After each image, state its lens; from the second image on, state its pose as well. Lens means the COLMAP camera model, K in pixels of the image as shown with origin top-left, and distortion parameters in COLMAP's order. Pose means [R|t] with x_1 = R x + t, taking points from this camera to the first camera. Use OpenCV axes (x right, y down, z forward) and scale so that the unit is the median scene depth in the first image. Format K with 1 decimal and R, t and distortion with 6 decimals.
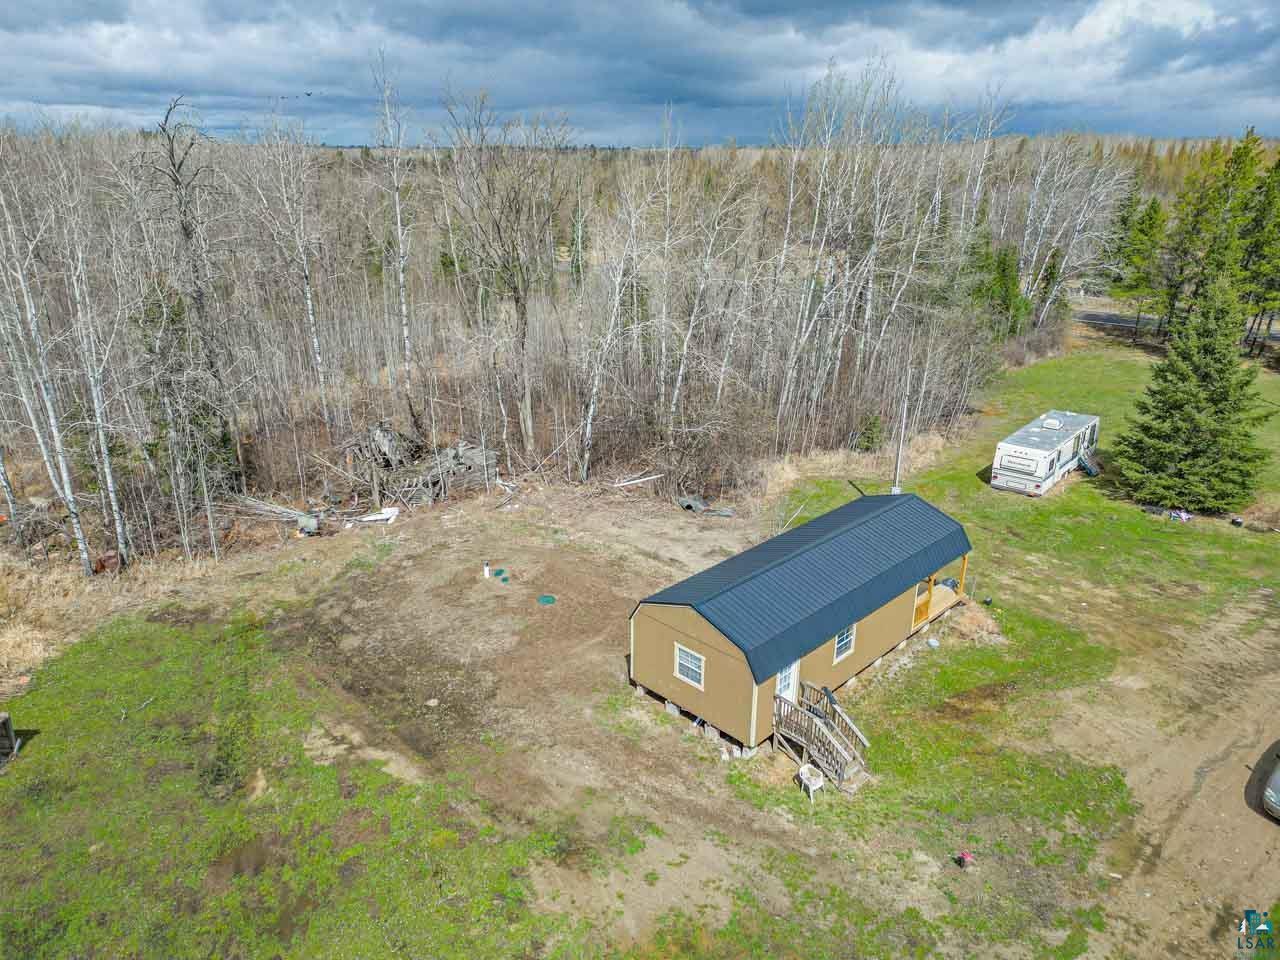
lens RADIAL K [[884.6, 0, 636.7], [0, 884.6, 481.2], [0, 0, 1]] dist [0.069594, -0.048597]
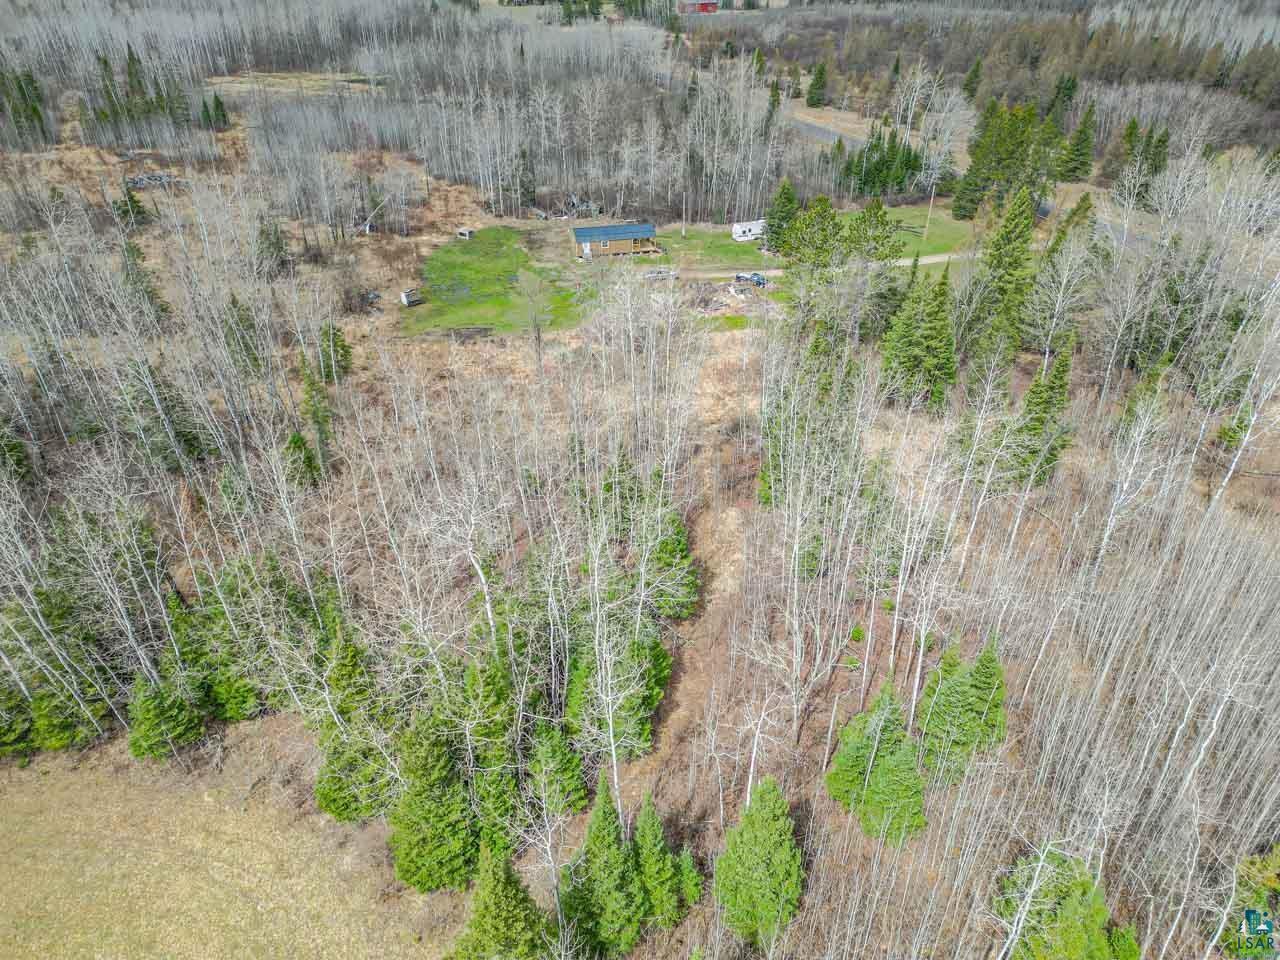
lens RADIAL K [[884.6, 0, 638.8], [0, 884.6, 479.7], [0, 0, 1]] dist [0.069594, -0.048597]
pose [[0.861714, 0.263349, -0.433702, 2.227138], [-0.175748, 0.956764, 0.231767, 0.197256], [0.475986, -0.123494, 0.870739, -2.615346]]
